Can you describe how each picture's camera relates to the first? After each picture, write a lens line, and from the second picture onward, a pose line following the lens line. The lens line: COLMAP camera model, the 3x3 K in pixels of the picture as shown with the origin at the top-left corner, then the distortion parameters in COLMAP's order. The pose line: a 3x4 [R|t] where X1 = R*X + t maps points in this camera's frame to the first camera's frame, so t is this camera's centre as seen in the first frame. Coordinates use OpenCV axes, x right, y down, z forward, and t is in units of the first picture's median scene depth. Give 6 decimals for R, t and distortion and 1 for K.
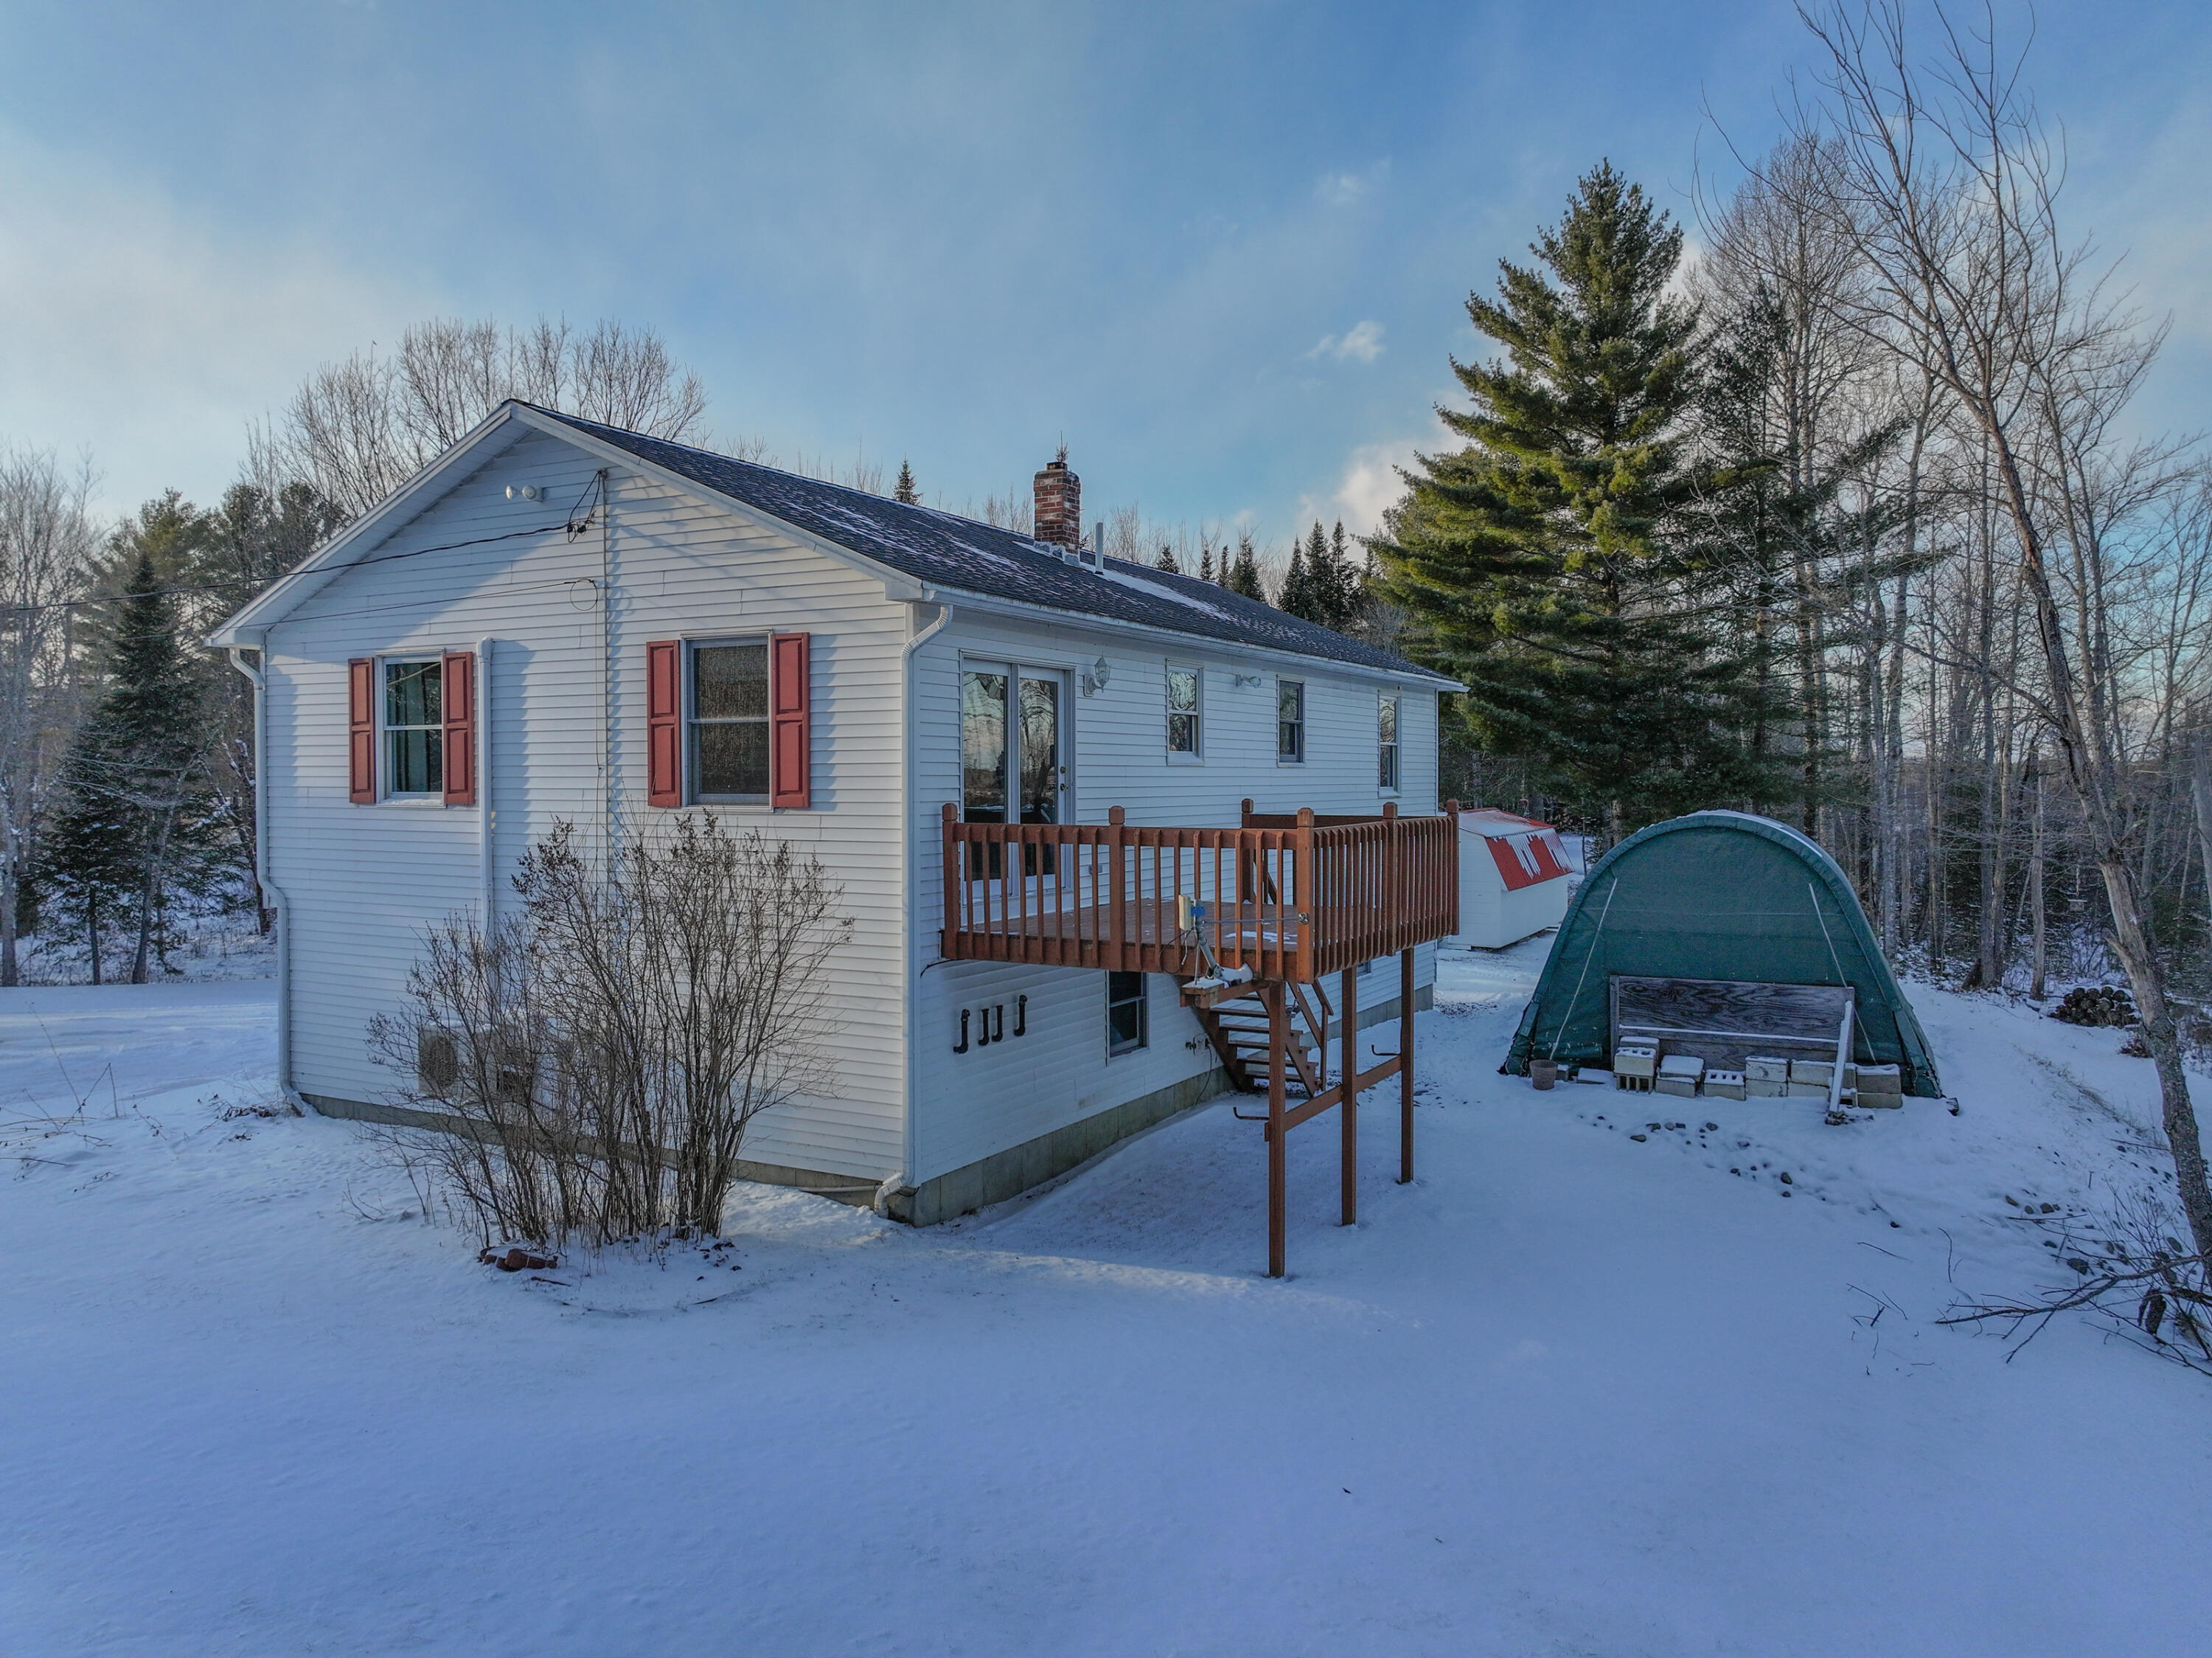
lens RADIAL K [[1562.2, 0, 1109.5], [0, 1562.2, 816.1], [0, 0, 1]] dist [-0.004158, 0.023171]
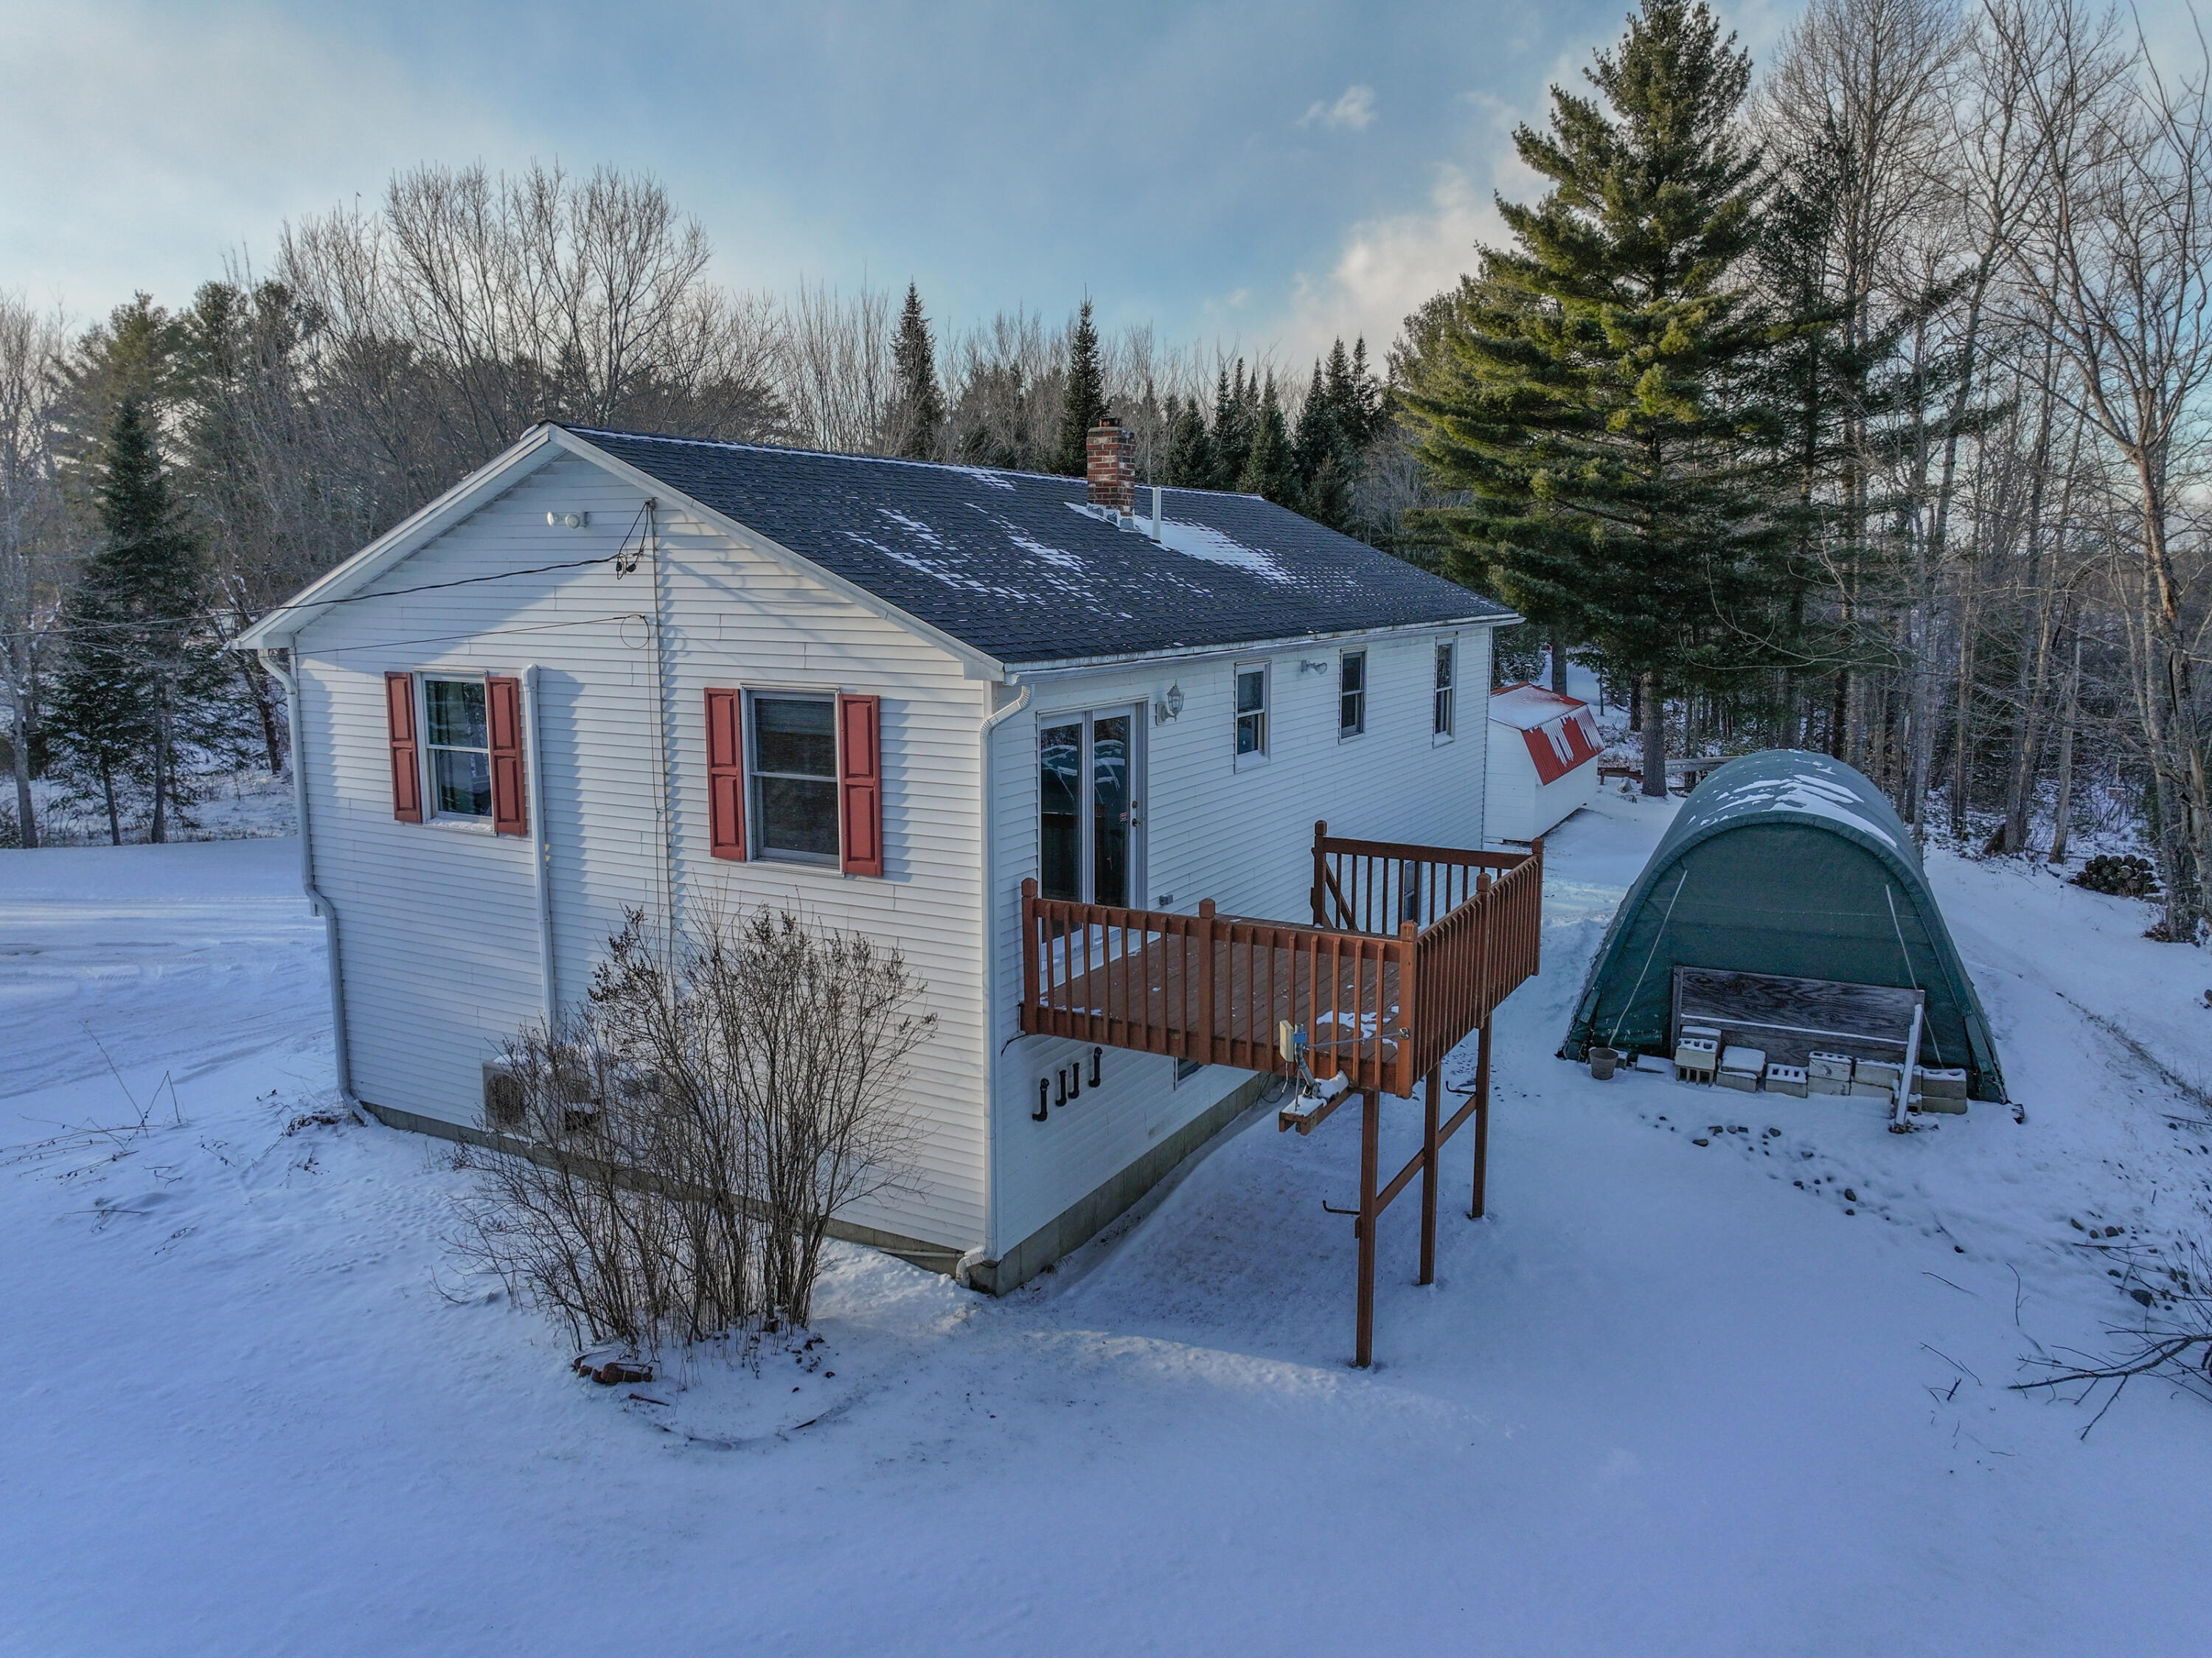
lens RADIAL K [[1562.2, 0, 1109.5], [0, 1562.2, 816.1], [0, 0, 1]] dist [-0.004158, 0.023171]
pose [[0.999998, 0.001885, 0.000462, -0.041734], [-0.001931, 0.990906, 0.134539, -0.138089], [-0.000205, -0.134540, 0.990908, 0.037818]]
